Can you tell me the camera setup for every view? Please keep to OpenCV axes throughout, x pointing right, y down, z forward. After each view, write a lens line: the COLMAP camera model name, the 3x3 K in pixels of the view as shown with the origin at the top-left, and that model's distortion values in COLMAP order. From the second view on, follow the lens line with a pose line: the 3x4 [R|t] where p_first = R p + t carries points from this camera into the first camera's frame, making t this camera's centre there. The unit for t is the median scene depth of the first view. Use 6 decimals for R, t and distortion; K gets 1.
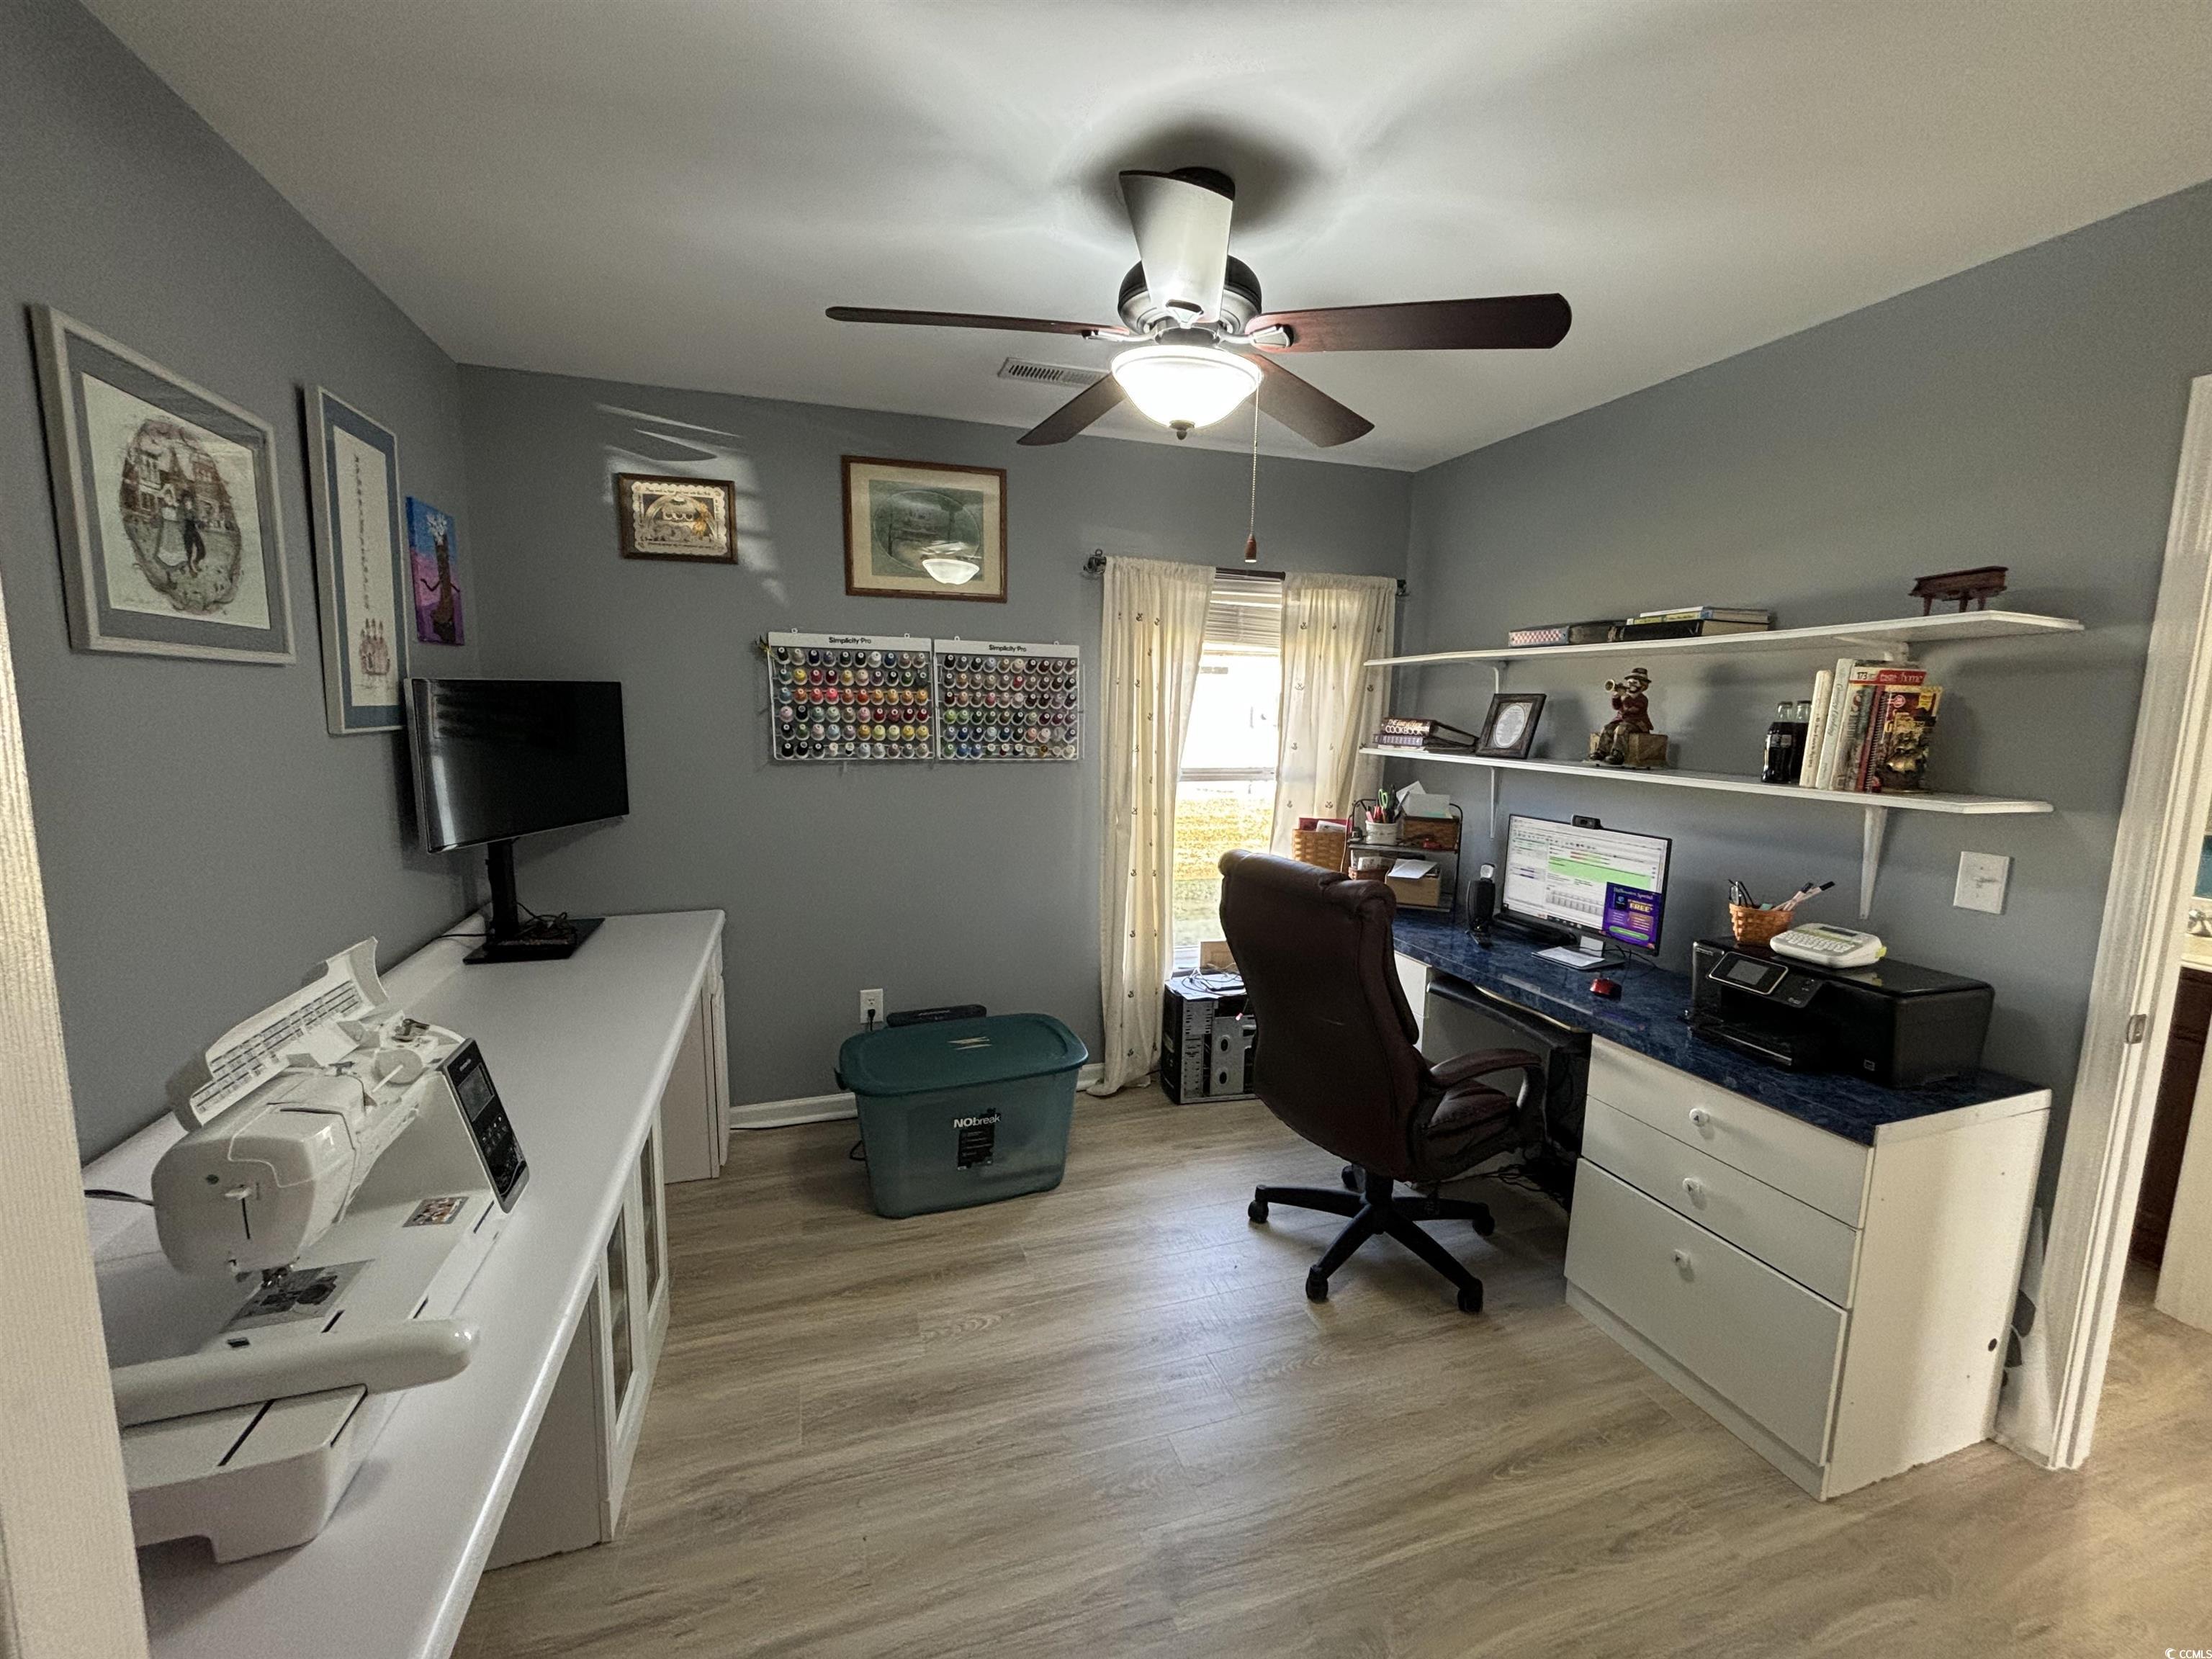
lens RADIAL K [[892.5, 0, 1106.6], [0, 892.5, 825.6], [0, 0, 1]] dist [0.000138, 0.001207]
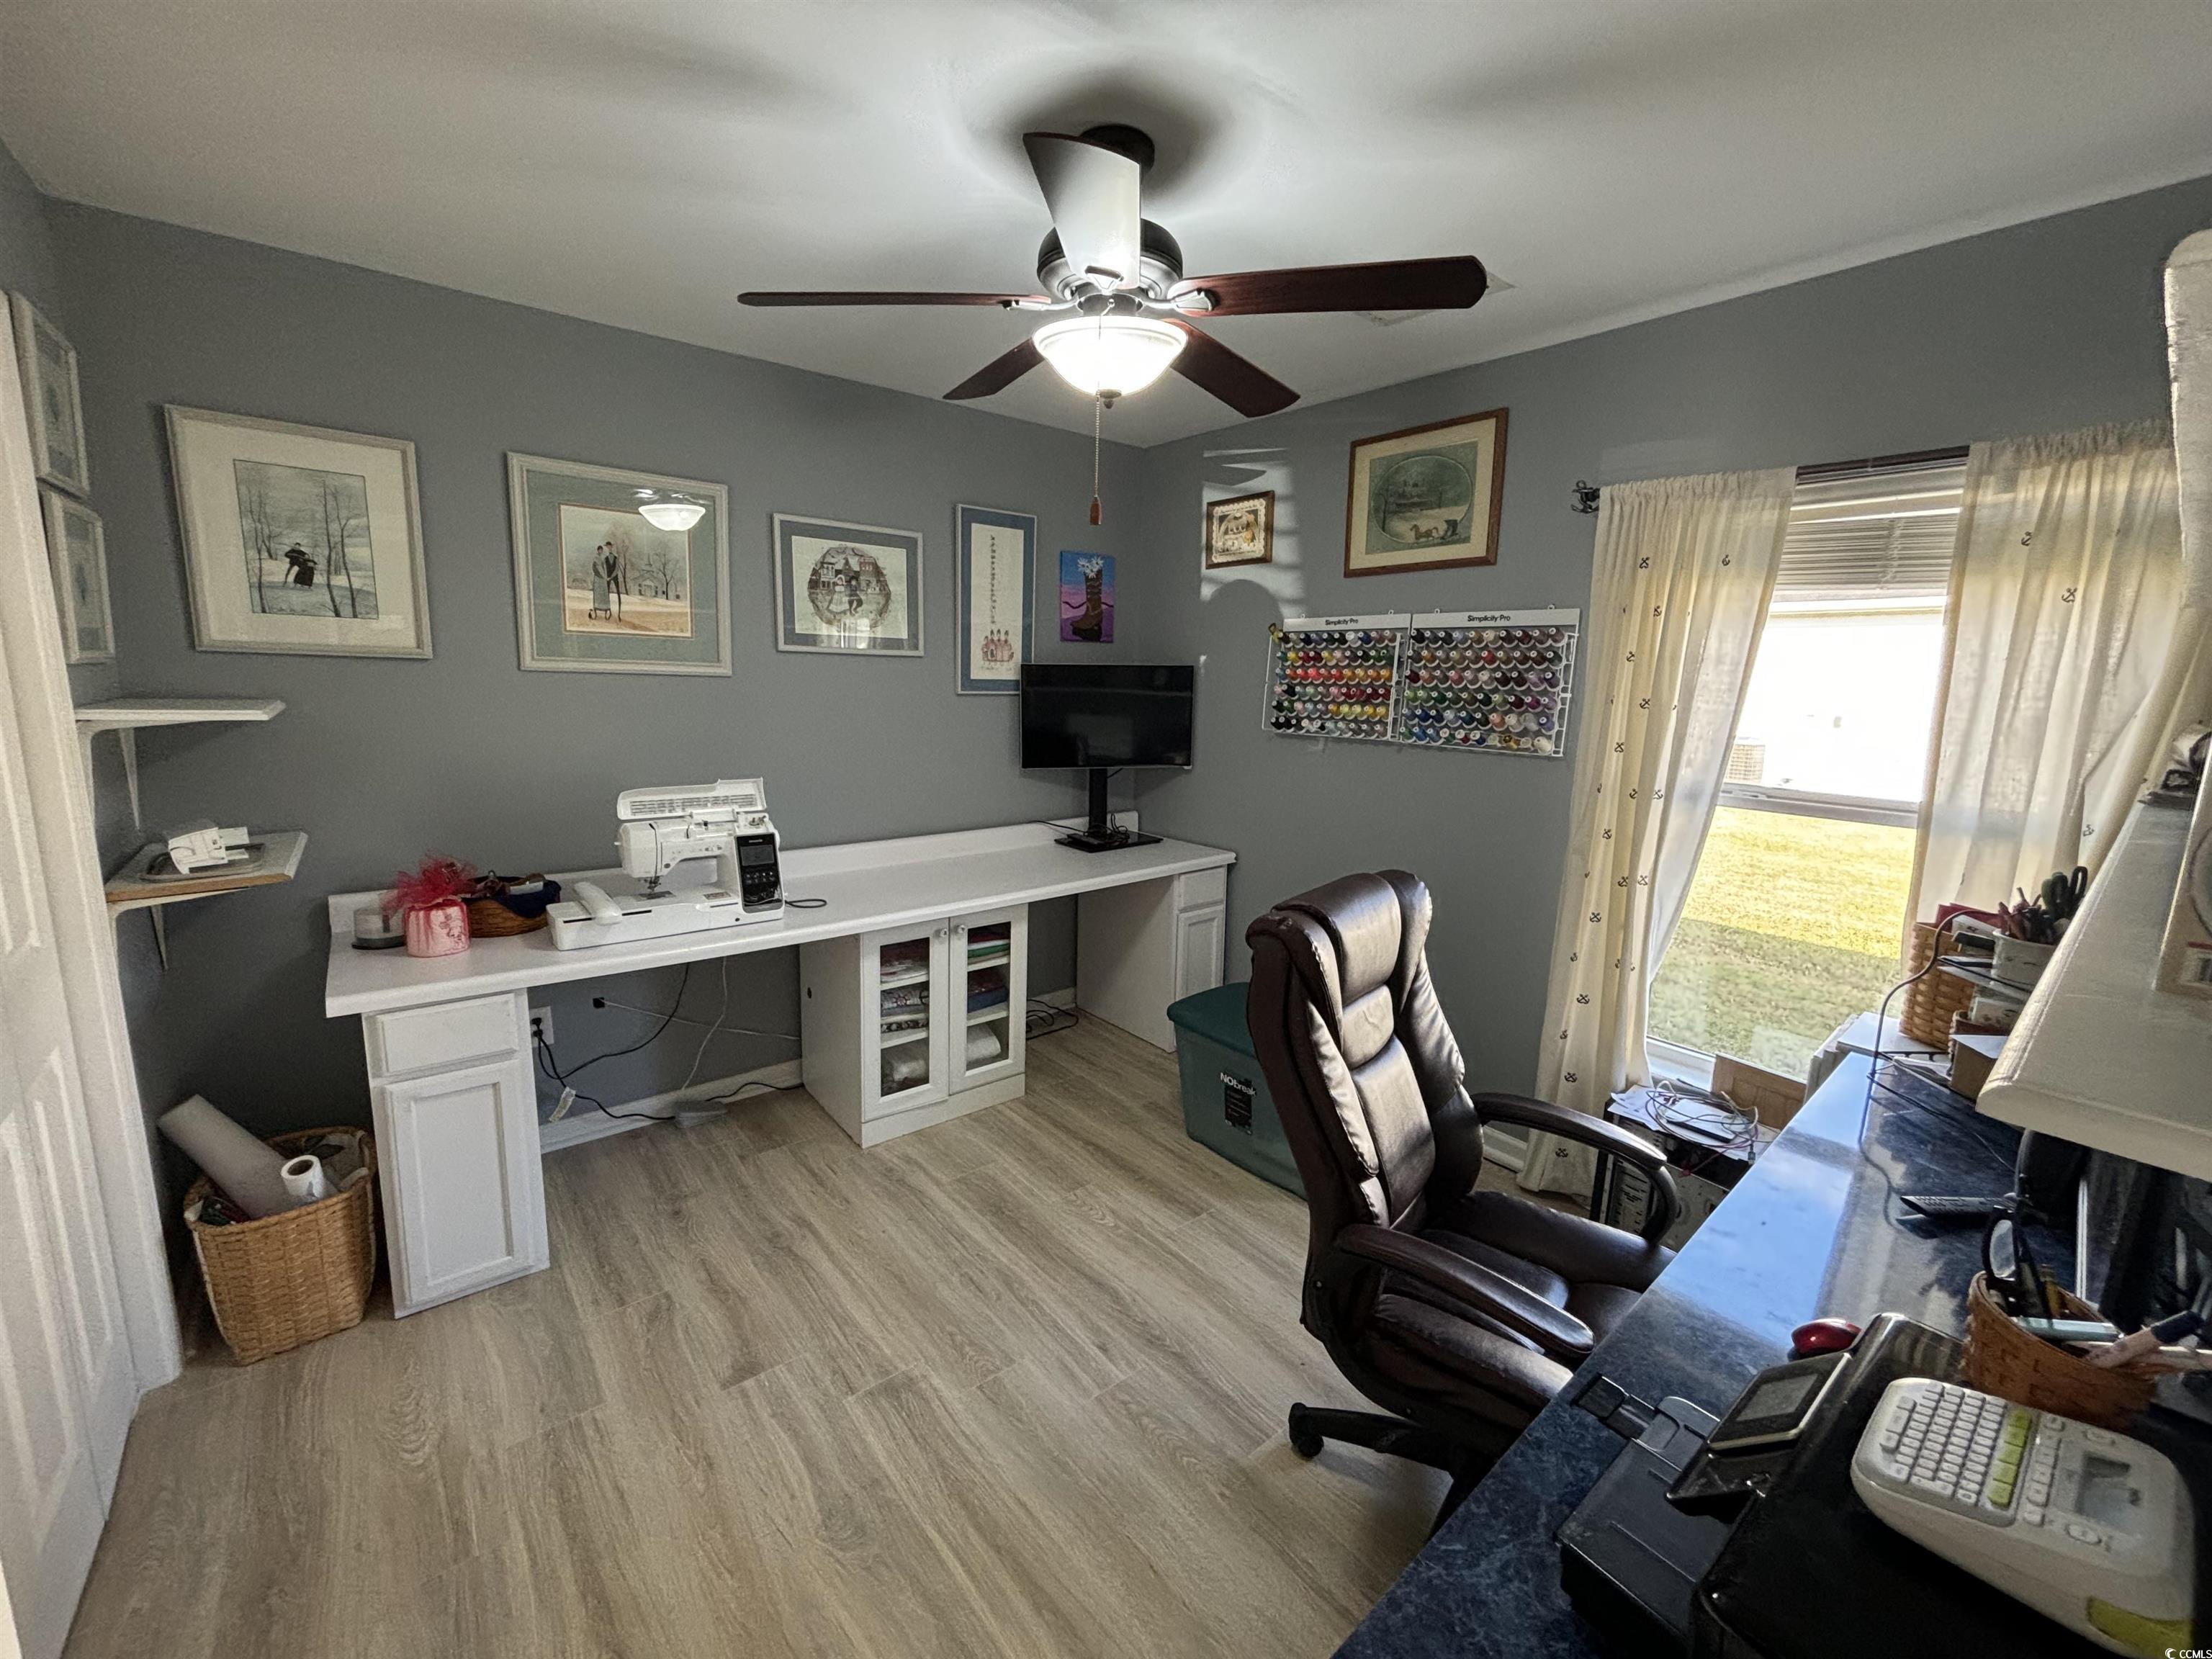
lens RADIAL K [[892.5, 0, 1108.1], [0, 892.5, 824.5], [0, 0, 1]] dist [0.000138, 0.001207]
pose [[0.362905, 0.151537, -0.919422, 0.607916], [-0.142926, 0.984065, 0.105777, -0.045994], [0.920800, 0.093022, 0.378780, 0.380013]]
